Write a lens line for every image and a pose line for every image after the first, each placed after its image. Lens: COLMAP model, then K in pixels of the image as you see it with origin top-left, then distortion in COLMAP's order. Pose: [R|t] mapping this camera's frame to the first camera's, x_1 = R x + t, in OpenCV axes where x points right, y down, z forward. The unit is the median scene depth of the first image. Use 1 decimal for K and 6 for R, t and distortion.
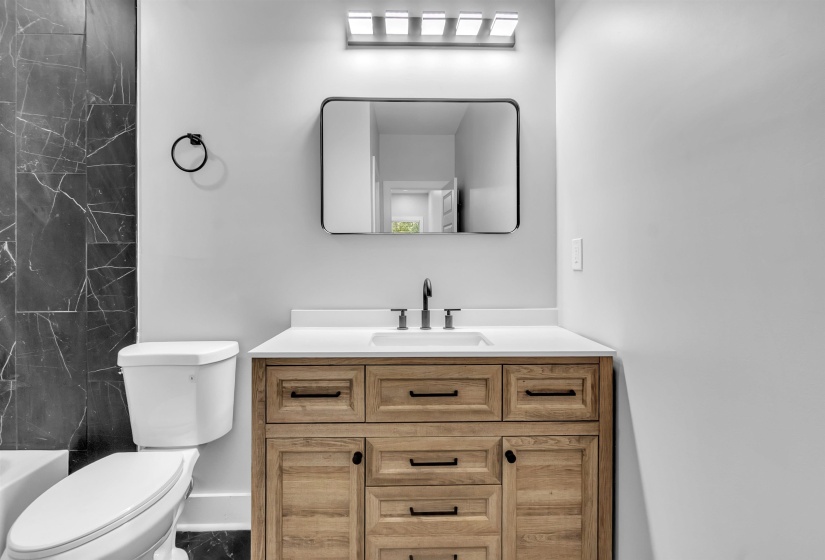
lens RADIAL K [[370.7, 0, 412.6], [0, 370.7, 261.9], [0, 0, 1]] dist [-0.001599, 0.000645]
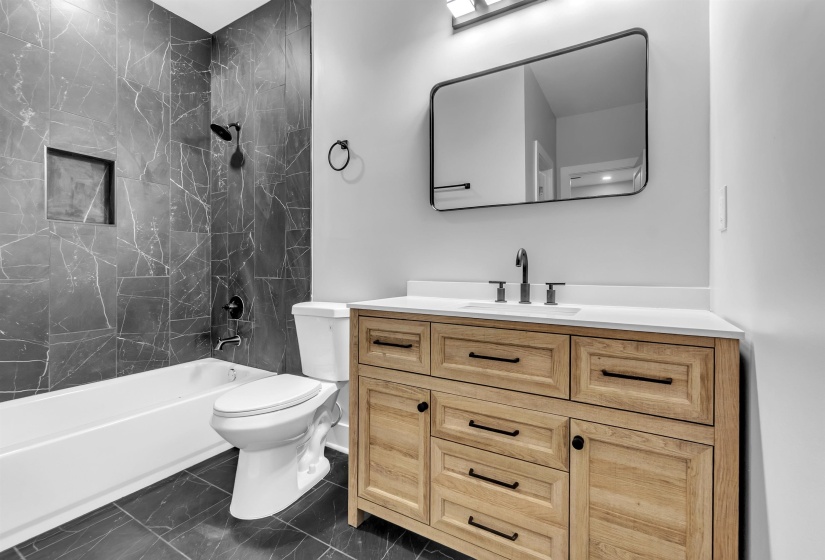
lens RADIAL K [[370.7, 0, 407.3], [0, 370.7, 267.5], [0, 0, 1]] dist [-0.001599, 0.000645]
pose [[0.843448, 0.004664, -0.537191, 0.322894], [-0.003436, 0.999989, 0.003286, 0.098495], [0.537200, -0.000925, 0.843454, 0.053356]]
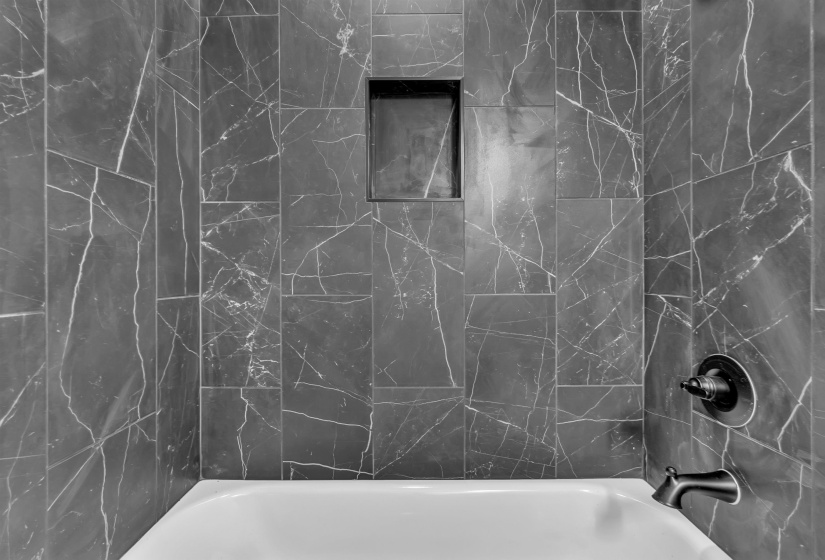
lens RADIAL K [[370.7, 0, 413.6], [0, 370.7, 280.3], [0, 0, 1]] dist [-0.001599, 0.000645]
pose [[-0.013742, 0.010402, -0.999851, -0.720640], [0.008162, 0.999914, 0.010290, 0.107614], [0.999872, -0.008020, -0.013825, 0.616917]]
